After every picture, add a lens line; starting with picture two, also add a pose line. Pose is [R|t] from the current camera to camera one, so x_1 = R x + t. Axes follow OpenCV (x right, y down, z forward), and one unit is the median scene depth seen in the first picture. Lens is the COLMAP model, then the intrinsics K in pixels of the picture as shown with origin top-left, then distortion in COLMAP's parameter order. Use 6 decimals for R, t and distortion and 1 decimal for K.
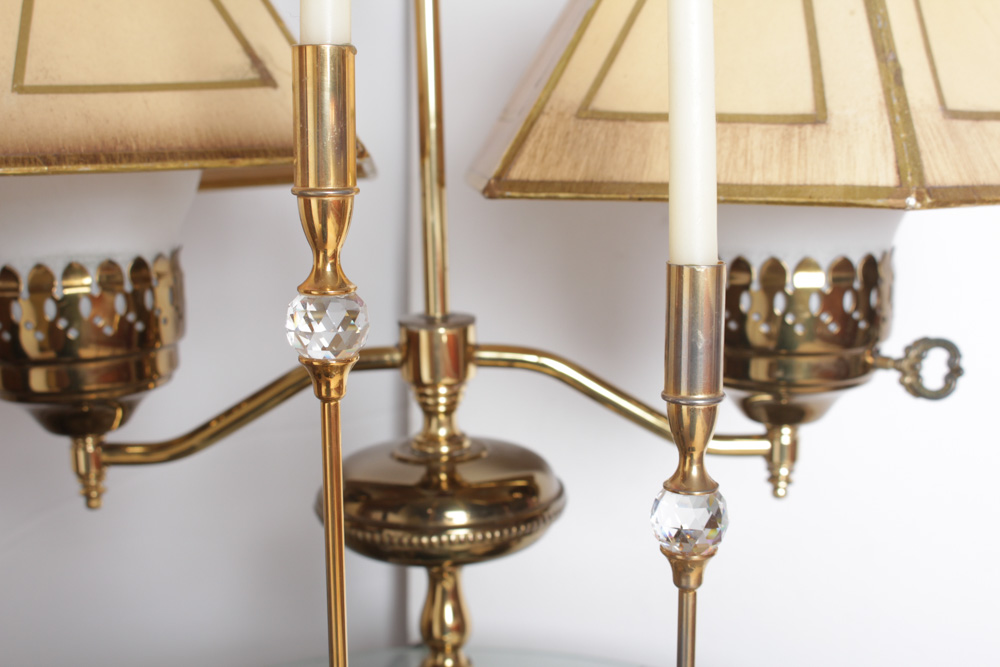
lens RADIAL K [[1293.0, 0, 514.5], [0, 1293.0, 333.1], [0, 0, 1]] dist [-0.071129, 0.030175]
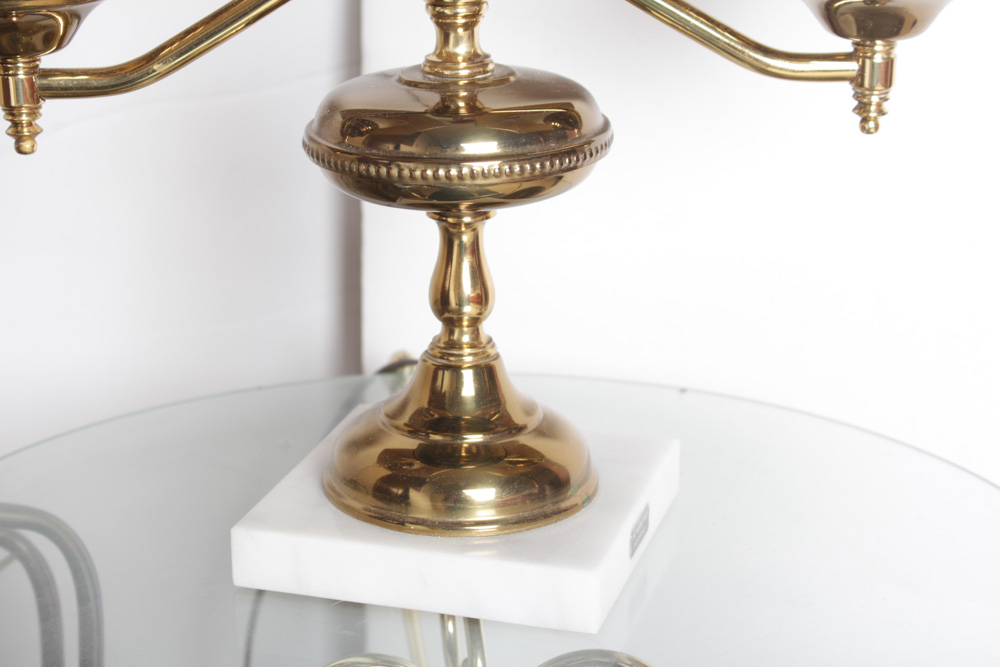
lens RADIAL K [[2189.9, 0, 500.0], [0, 2189.9, 333.5], [0, 0, 1]] dist [0.034800, -0.296683]
pose [[0.998180, -0.014748, 0.058470, -0.118365], [0.007170, 0.991779, 0.127764, 0.079710], [-0.059874, -0.127113, 0.990080, -0.404285]]
